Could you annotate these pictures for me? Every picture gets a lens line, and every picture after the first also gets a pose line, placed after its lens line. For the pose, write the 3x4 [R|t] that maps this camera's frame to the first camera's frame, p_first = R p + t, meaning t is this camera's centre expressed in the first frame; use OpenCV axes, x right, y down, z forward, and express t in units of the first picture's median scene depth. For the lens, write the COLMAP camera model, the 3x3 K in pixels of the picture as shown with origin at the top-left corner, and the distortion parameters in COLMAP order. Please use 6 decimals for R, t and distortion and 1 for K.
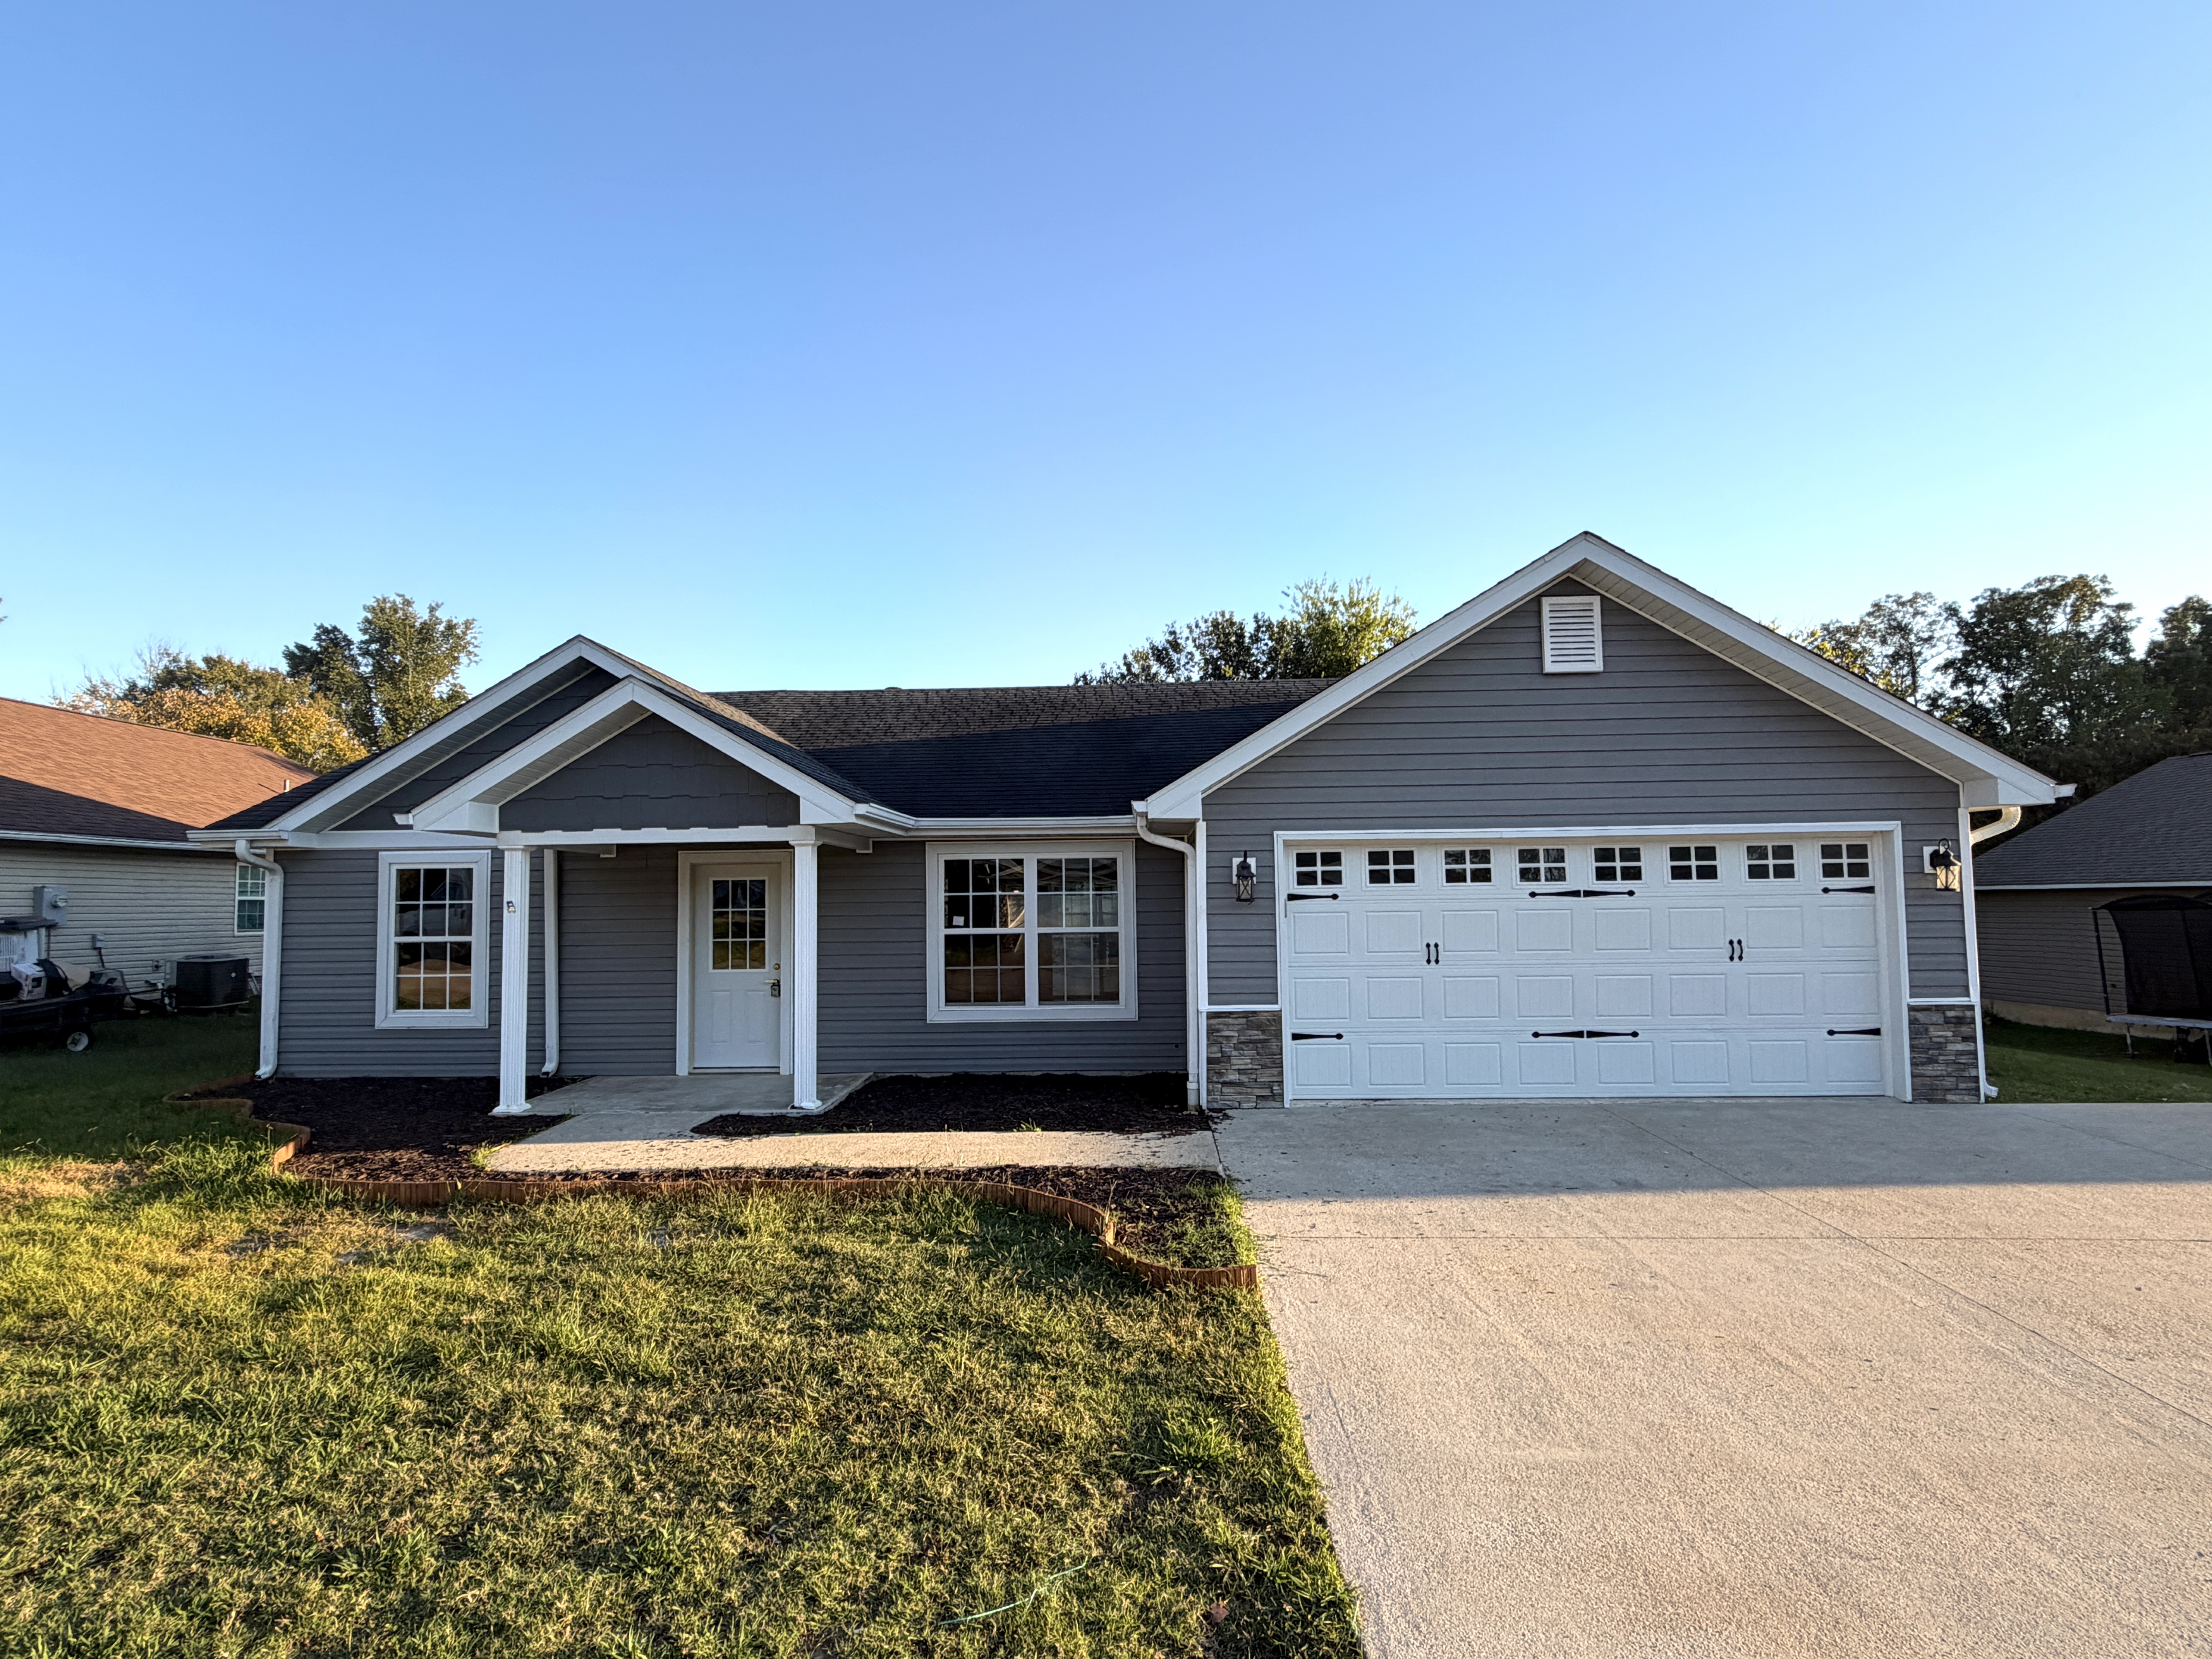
lens RADIAL K [[1160.8, 0, 1102.4], [0, 1160.8, 833.4], [0, 0, 1]] dist [-0.003471, 0.000017]
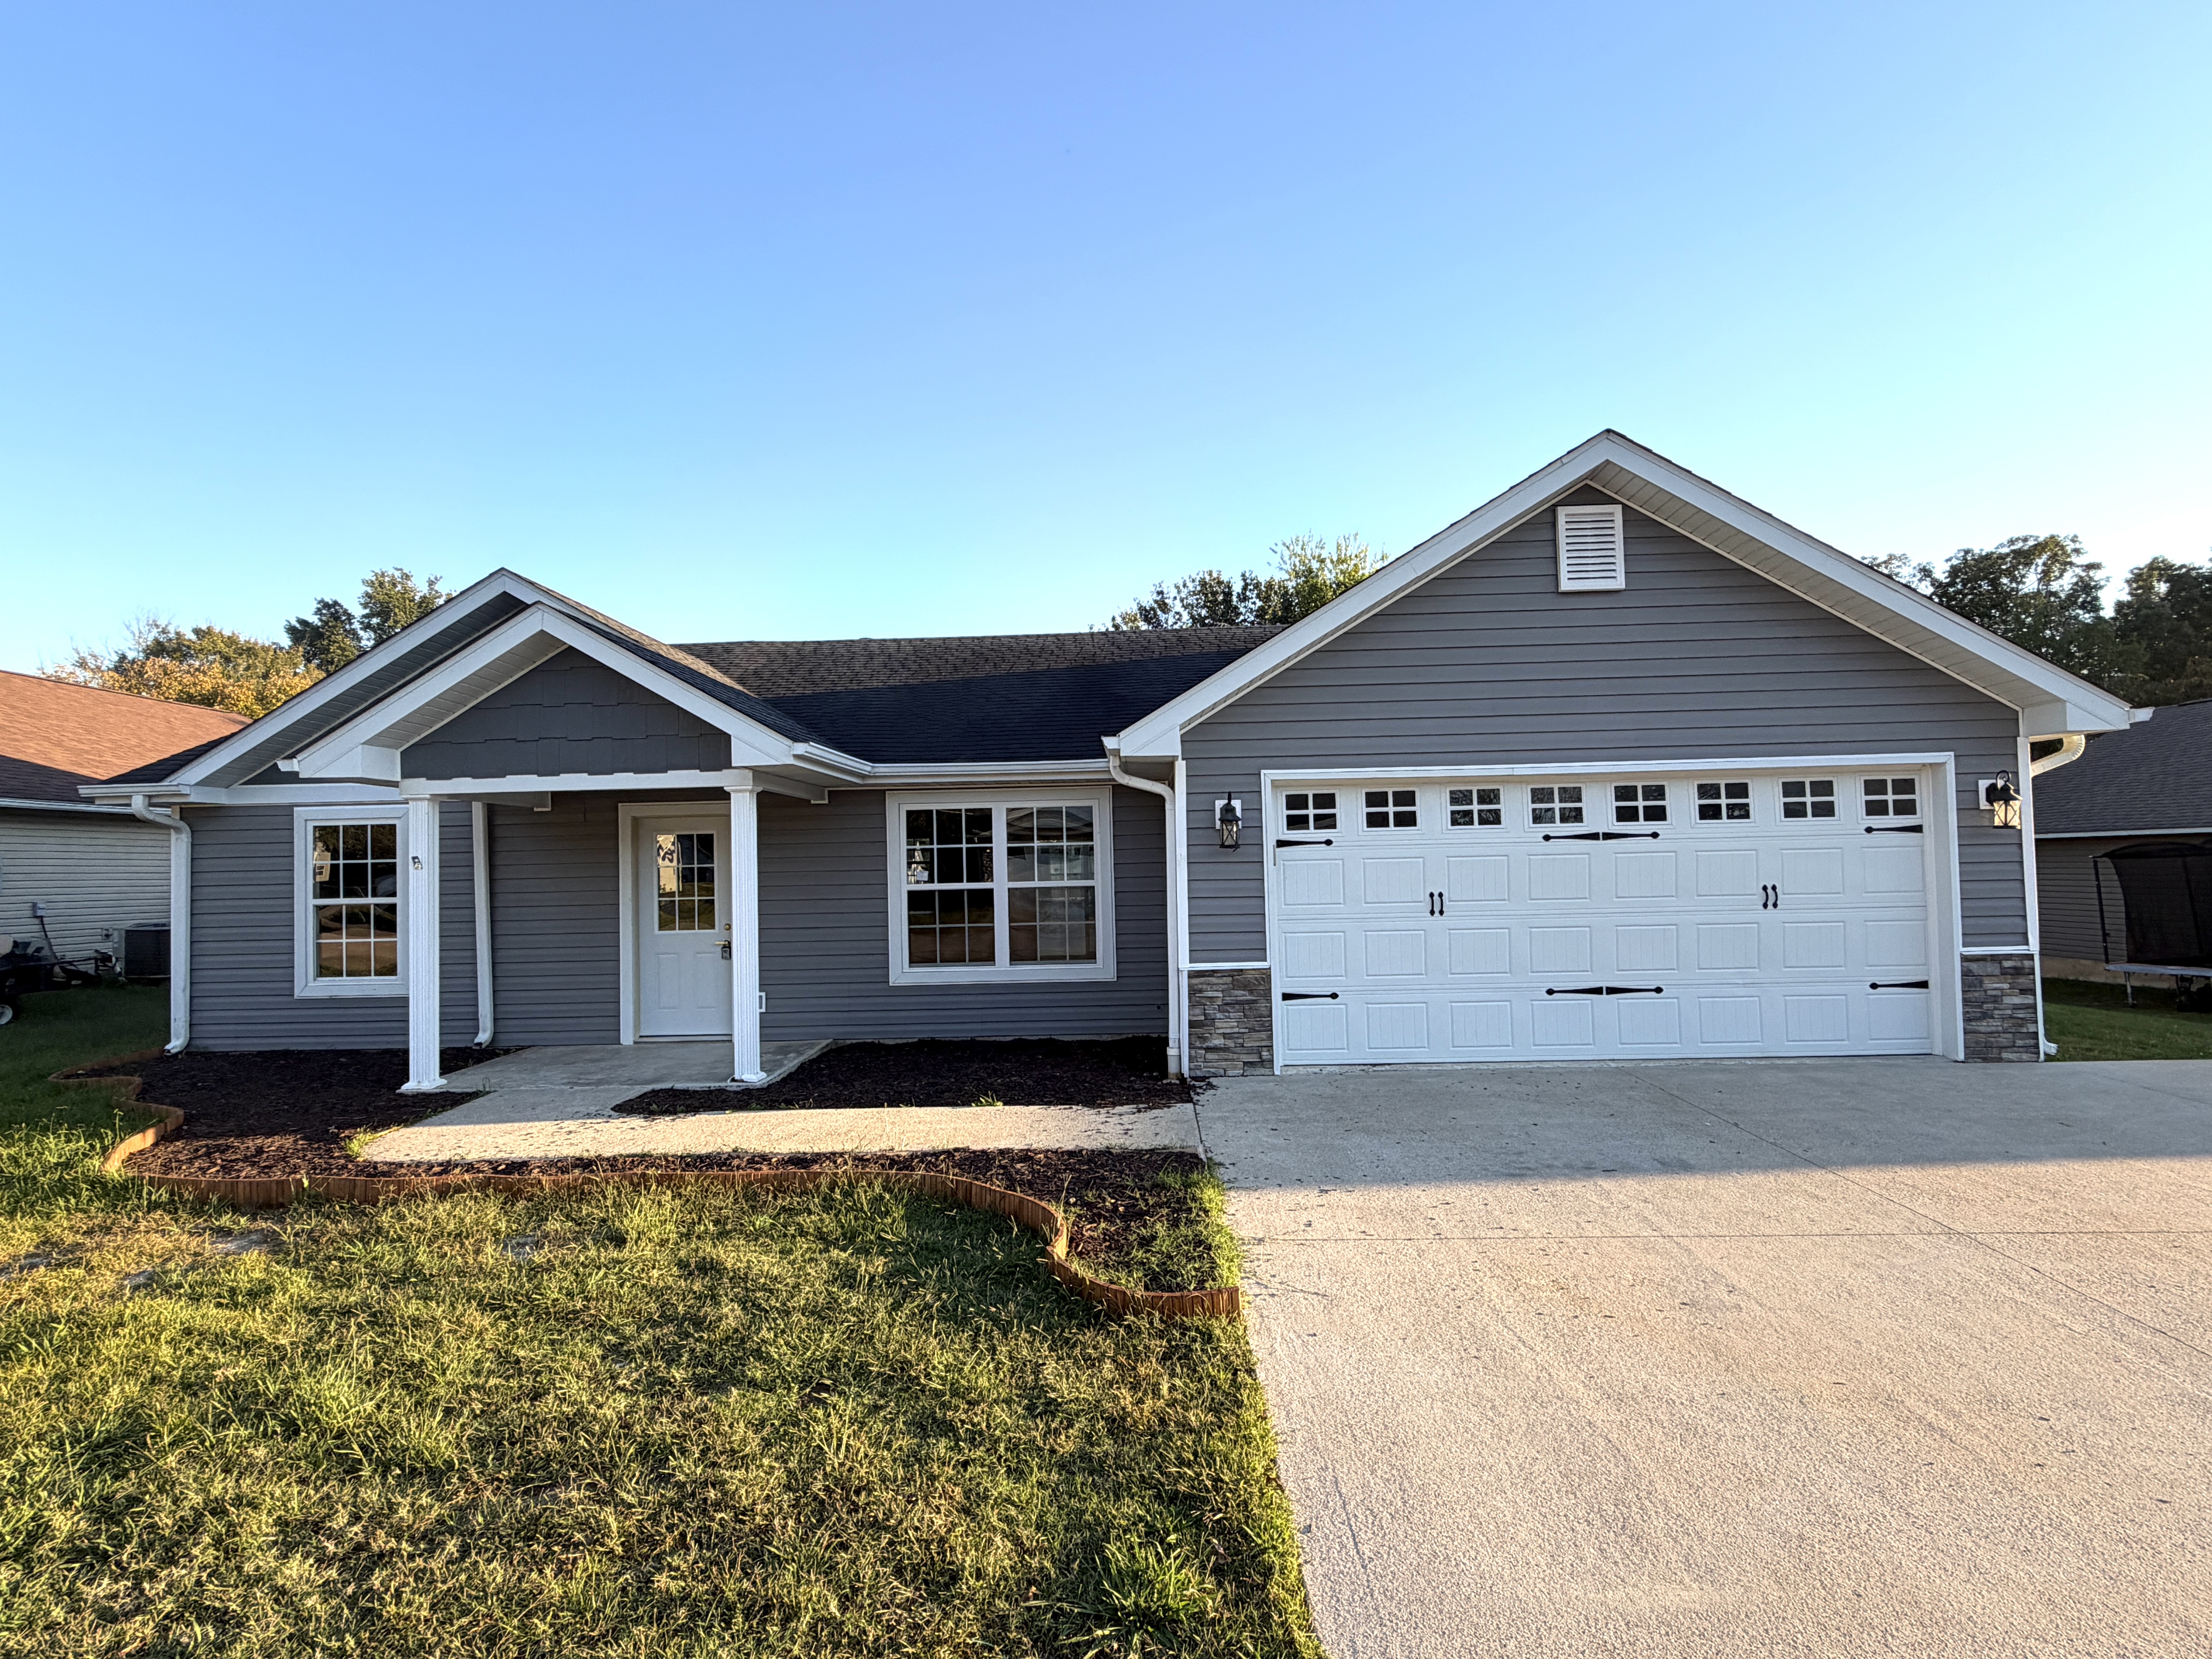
lens RADIAL K [[1087.0, 0, 1107.2], [0, 1087.0, 833.8], [0, 0, 1]] dist [-0.003254, -0.000489]
pose [[0.999943, -0.010152, 0.003253, 0.025073], [0.010063, 0.999607, 0.026166, 0.024071], [-0.003517, -0.026132, 0.999652, 0.154015]]
